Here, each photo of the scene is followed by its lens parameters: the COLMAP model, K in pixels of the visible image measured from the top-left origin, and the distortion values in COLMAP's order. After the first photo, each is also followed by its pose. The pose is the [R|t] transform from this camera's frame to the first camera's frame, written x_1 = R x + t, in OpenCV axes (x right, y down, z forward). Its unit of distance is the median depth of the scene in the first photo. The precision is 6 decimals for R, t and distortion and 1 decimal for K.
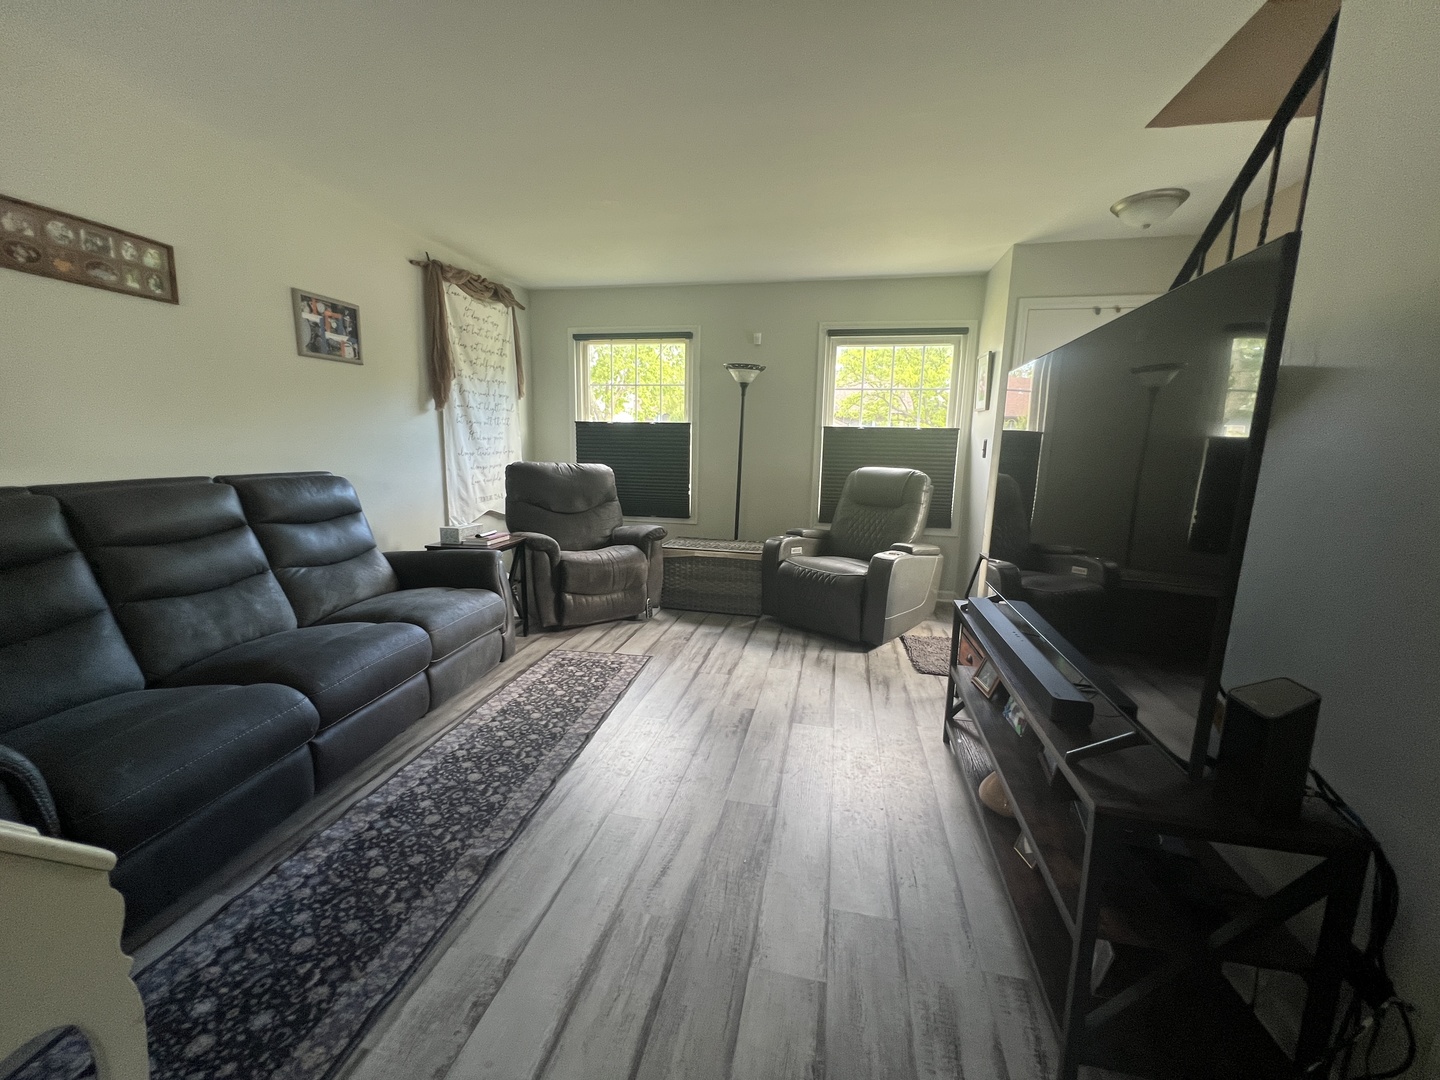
lens RADIAL K [[578.8, 0, 720.5], [0, 578.8, 543.7], [0, 0, 1]] dist [-0.000146, 0.000110]
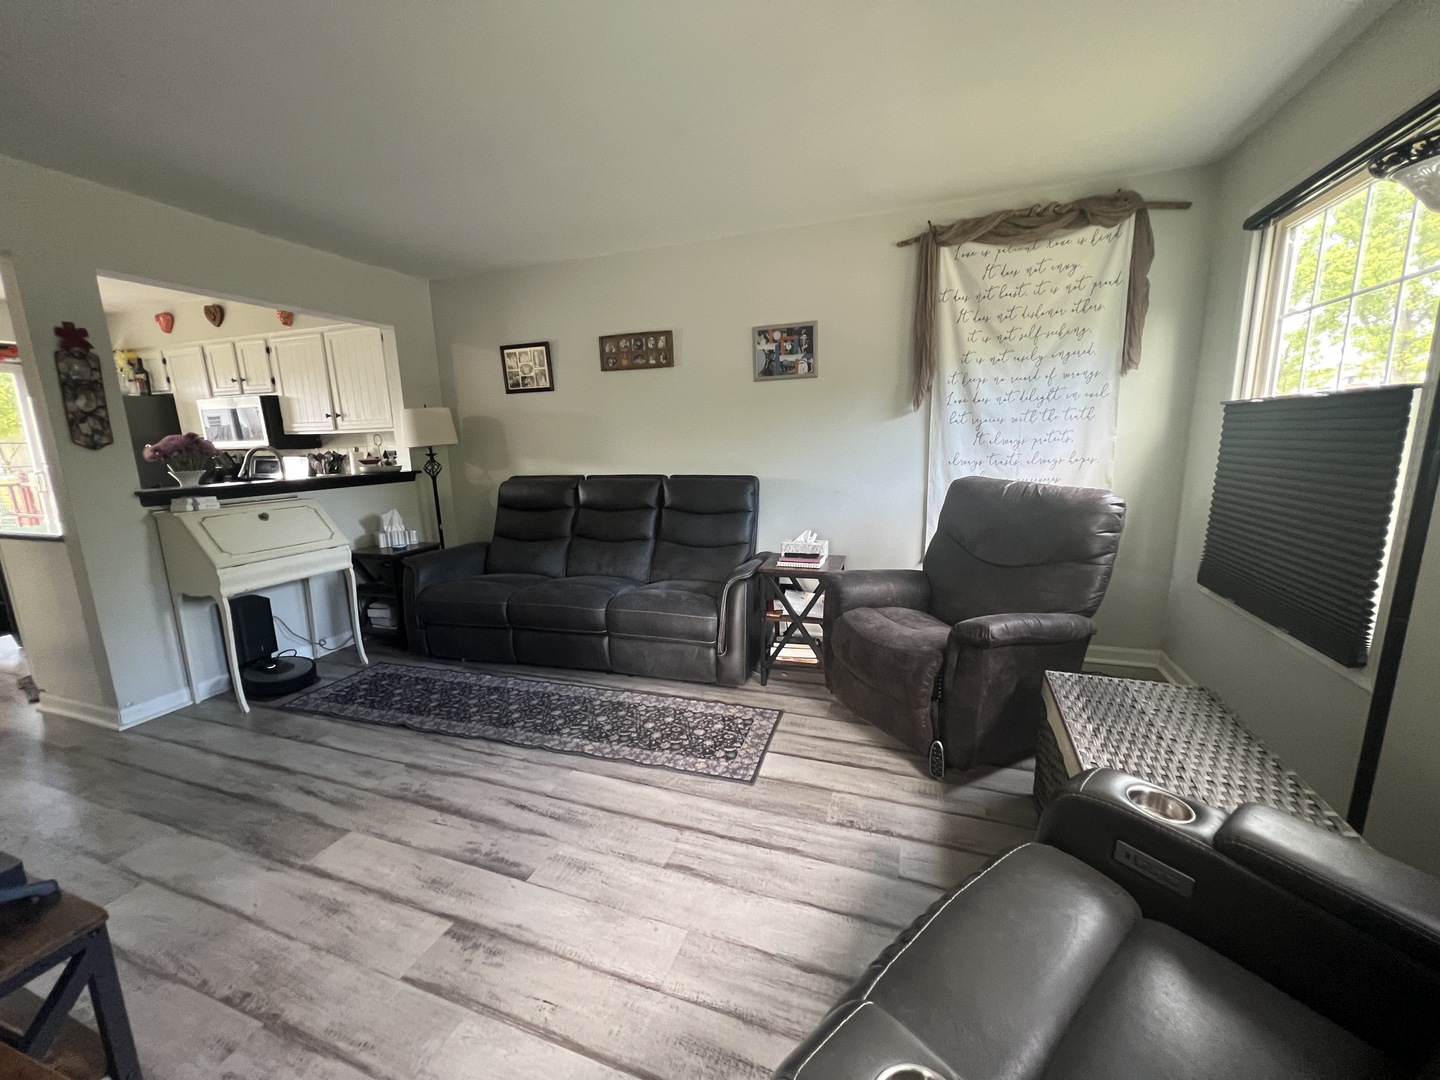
lens RADIAL K [[578.8, 0, 720.5], [0, 578.8, 543.7], [0, 0, 1]] dist [-0.000146, 0.000110]
pose [[-0.147497, 0.165006, -0.975201, 0.407512], [-0.150350, 0.970786, 0.186999, -0.156277], [0.977568, 0.174203, -0.118379, 0.848647]]
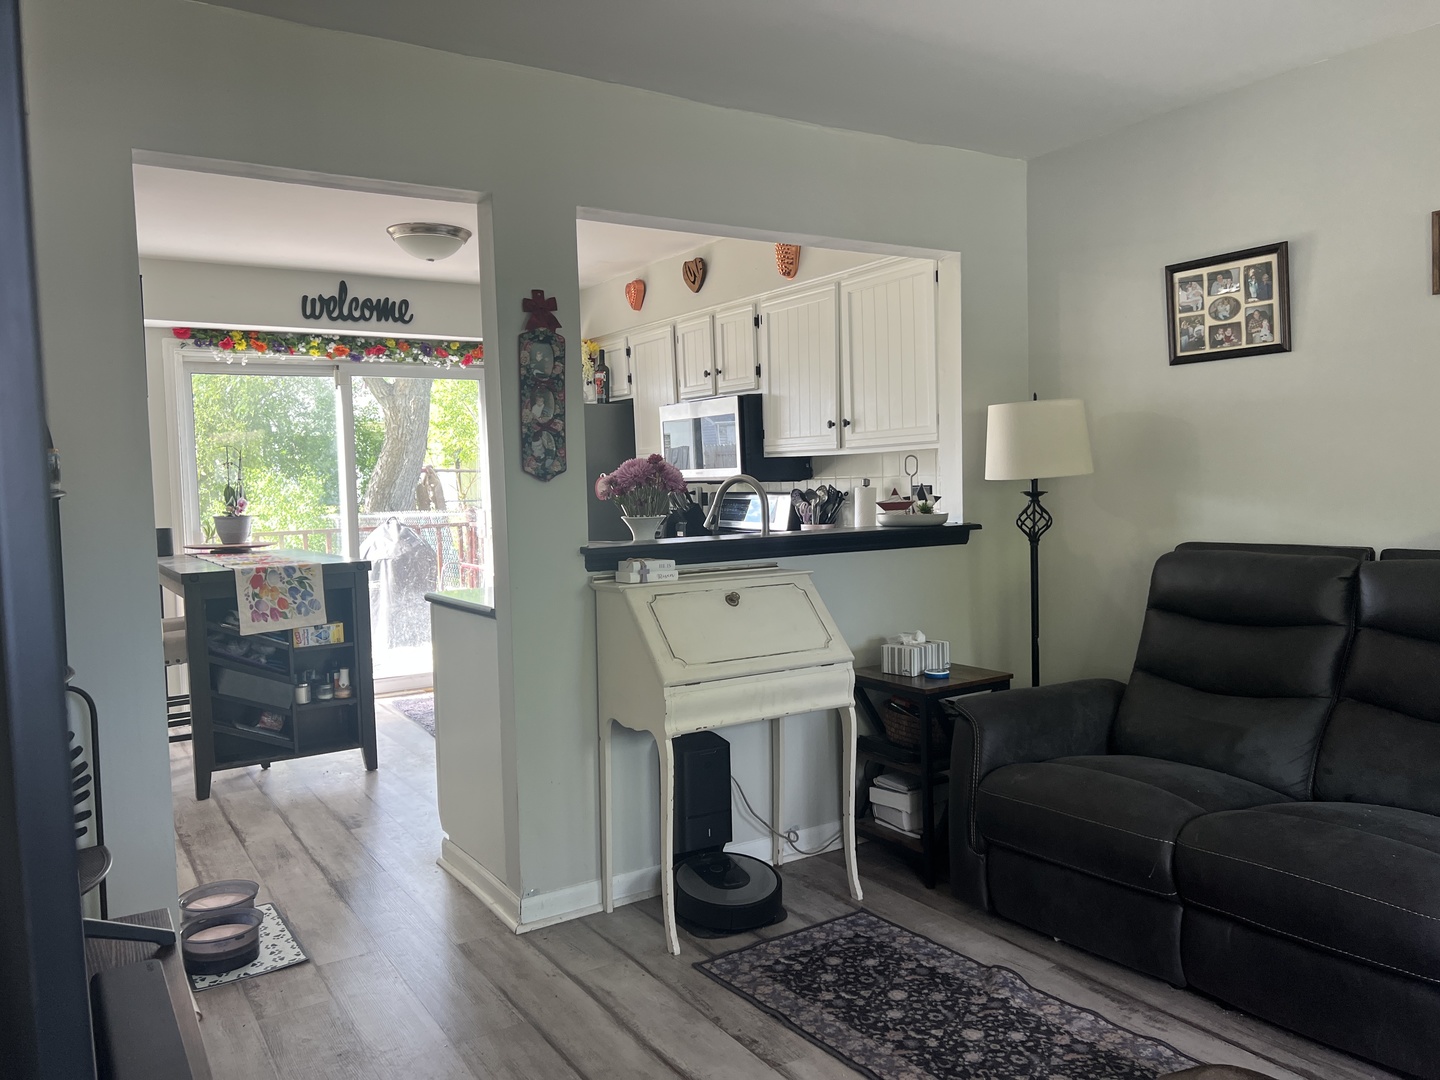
lens RADIAL K [[1081.2, 0, 701.6], [0, 1081.2, 548.4], [0, 0, 1]] dist [0.042934, -0.001784]
pose [[-0.729946, 0.042583, -0.682177, 0.313590], [-0.107940, 0.978352, 0.176570, -0.134151], [0.674928, 0.202521, -0.709548, 0.709797]]
